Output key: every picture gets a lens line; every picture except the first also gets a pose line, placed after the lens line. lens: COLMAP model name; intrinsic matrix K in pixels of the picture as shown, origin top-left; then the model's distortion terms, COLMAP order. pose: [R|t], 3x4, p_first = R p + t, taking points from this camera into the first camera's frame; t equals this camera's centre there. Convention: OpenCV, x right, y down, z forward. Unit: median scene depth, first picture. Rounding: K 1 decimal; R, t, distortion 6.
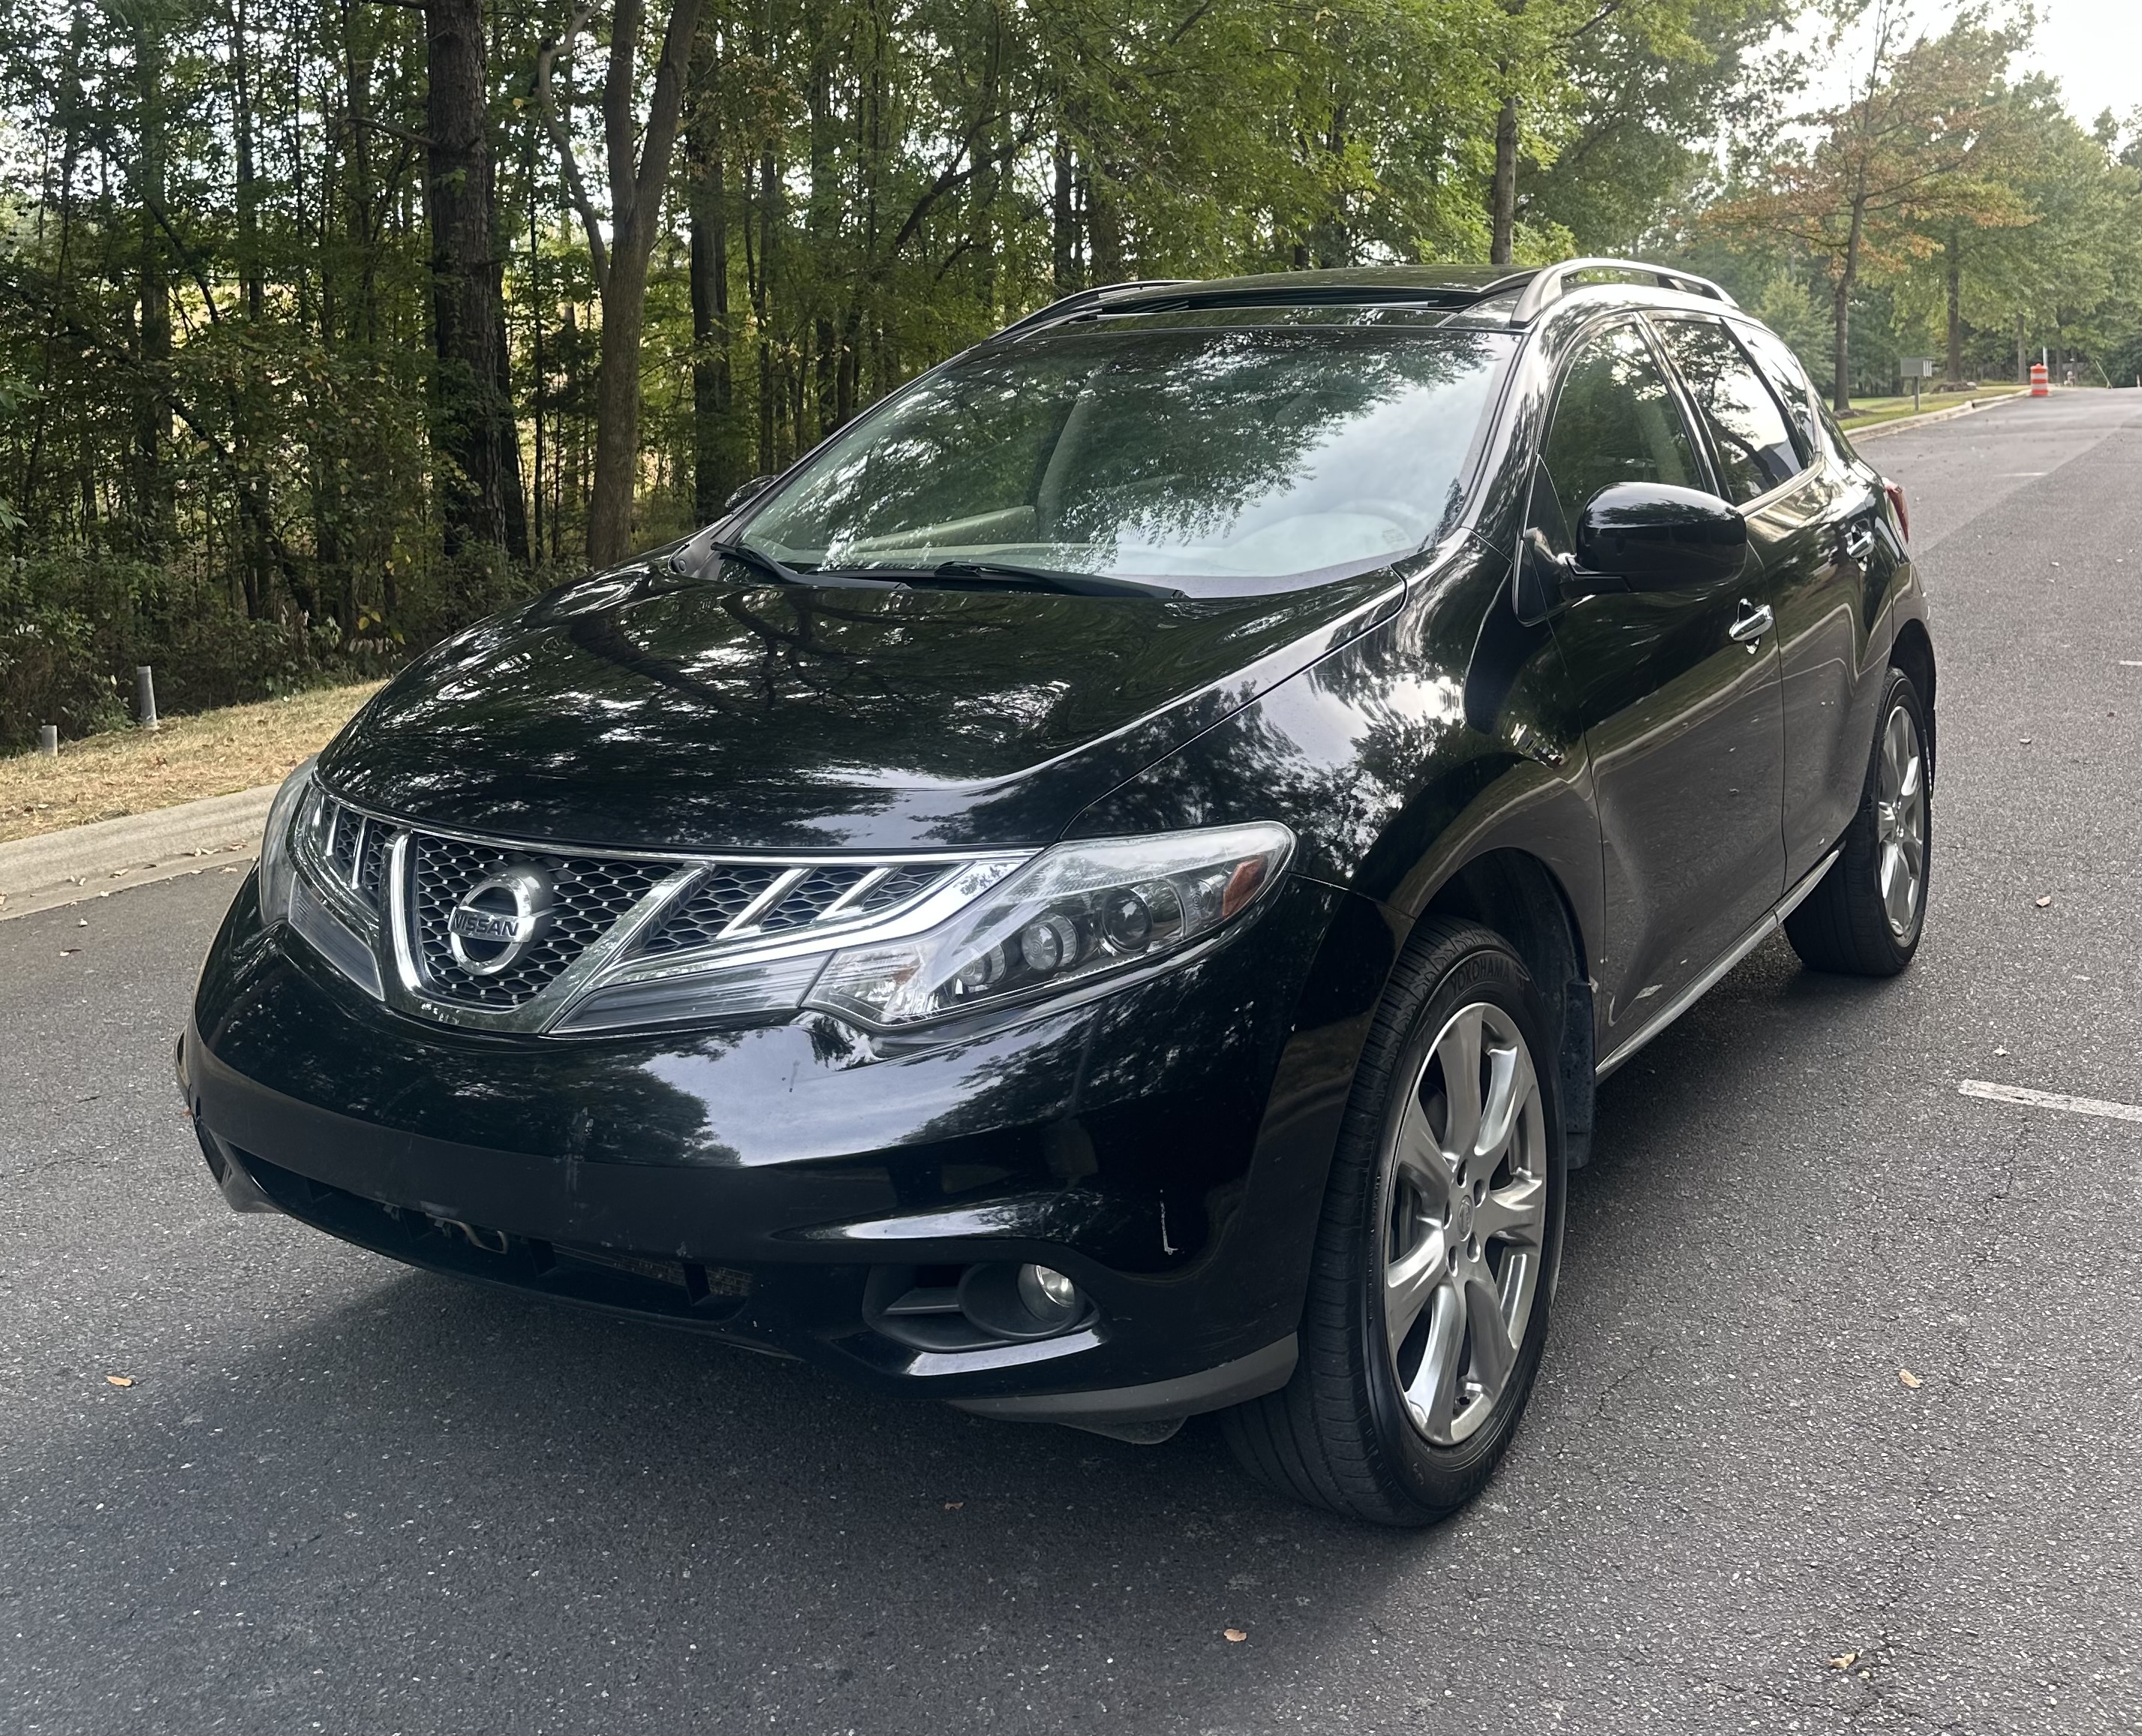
lens RADIAL K [[2095.8, 0, 1071.0], [0, 2095.8, 868.0], [0, 0, 1]] dist [0.008695, -0.017627]
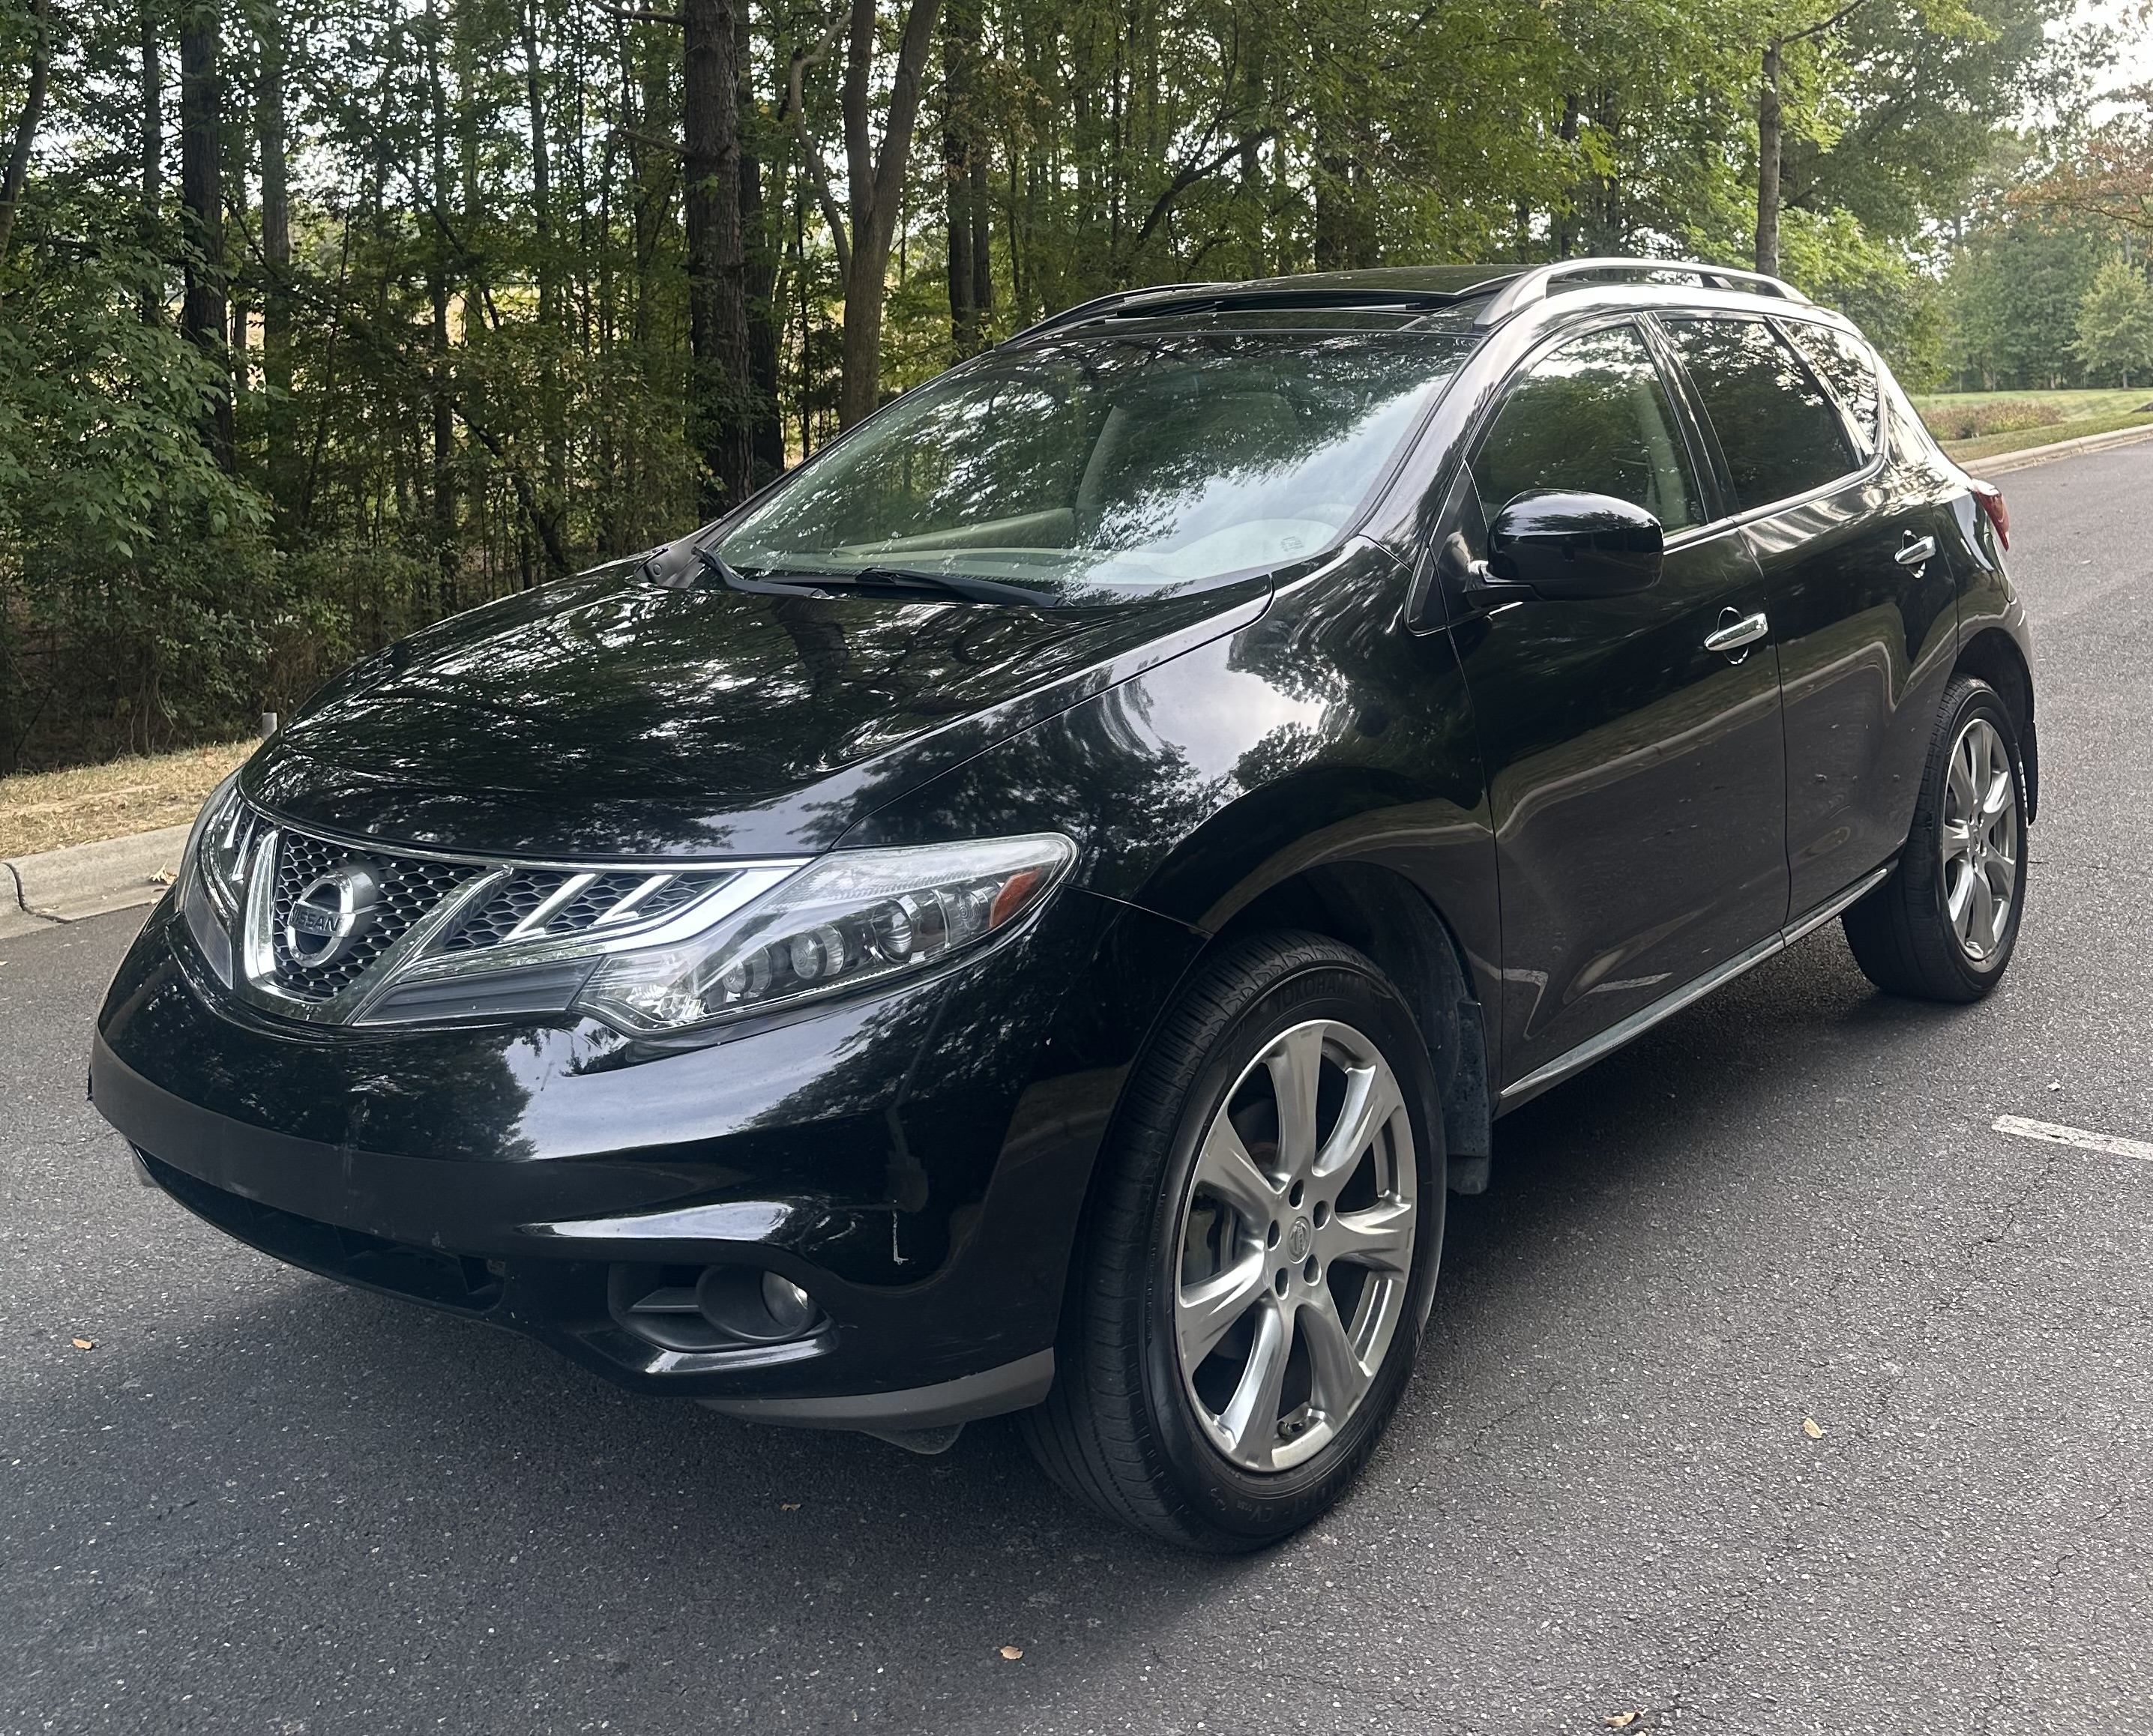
lens RADIAL K [[2119.5, 0, 1077.5], [0, 2119.5, 806.8], [0, 0, 1]] dist [0.007010, -0.020437]
pose [[0.992853, 0.016377, -0.118218, 0.201515], [-0.019561, 0.999475, -0.025818, -0.008398], [0.117733, 0.027946, 0.992652, -0.003623]]
